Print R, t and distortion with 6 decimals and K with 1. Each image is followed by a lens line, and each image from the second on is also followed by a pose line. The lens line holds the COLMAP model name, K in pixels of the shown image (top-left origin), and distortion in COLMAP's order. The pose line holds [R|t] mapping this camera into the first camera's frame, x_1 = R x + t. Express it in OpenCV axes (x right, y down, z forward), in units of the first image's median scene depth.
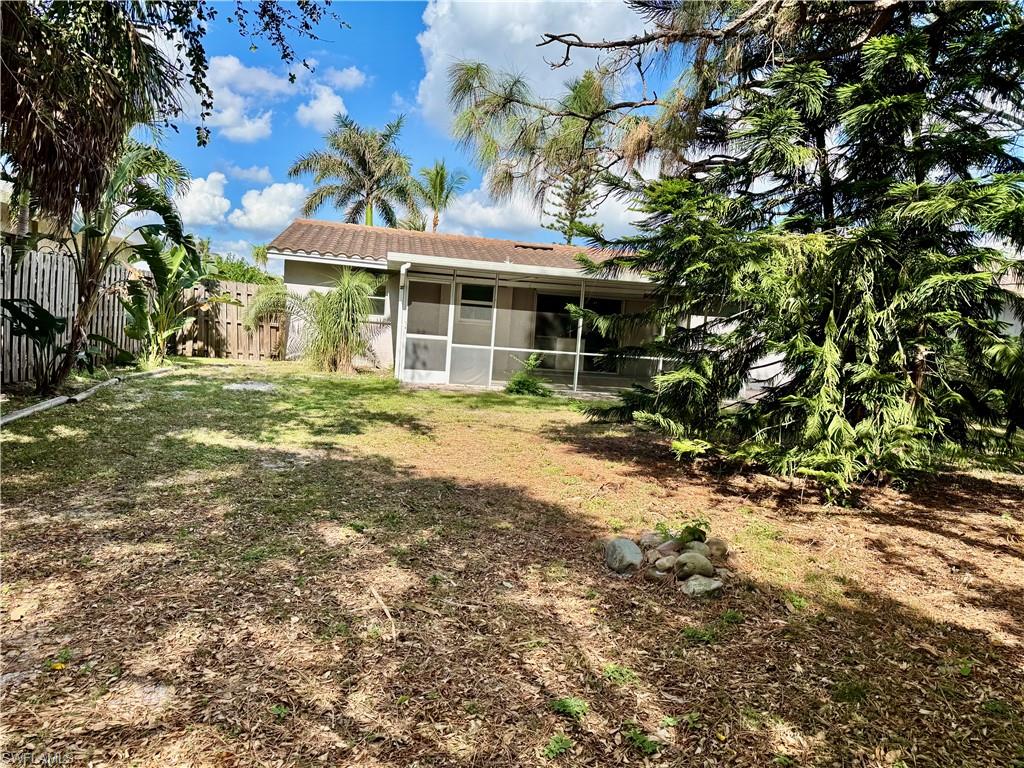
lens RADIAL K [[721.9, 0, 512.0], [0, 721.9, 384.0], [0, 0, 1]] dist [0.077657, -0.105500]
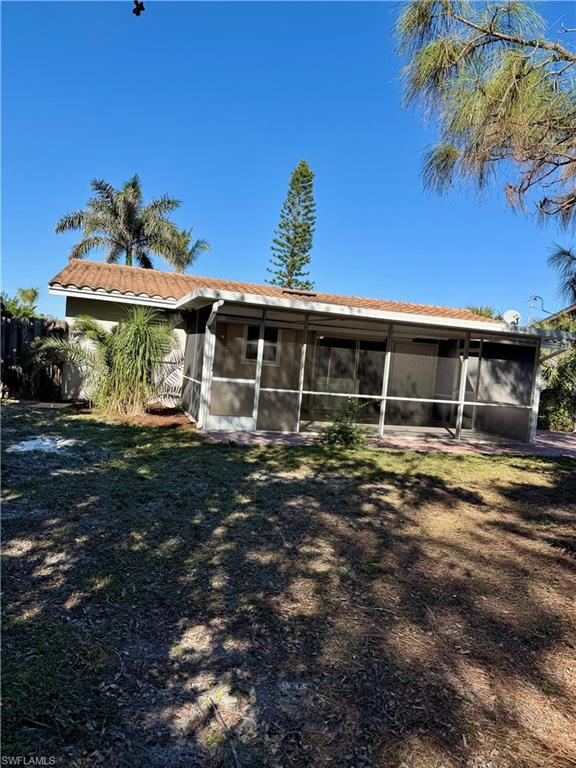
lens RADIAL K [[541.5, 0, 288.0], [0, 541.5, 384.0], [0, 0, 1]] dist [0.077657, -0.105500]
pose [[0.992618, 0.010661, 0.120816, -0.100692], [-0.006525, 0.999381, -0.034577, -0.027194], [-0.121110, 0.033533, 0.992072, 0.223248]]
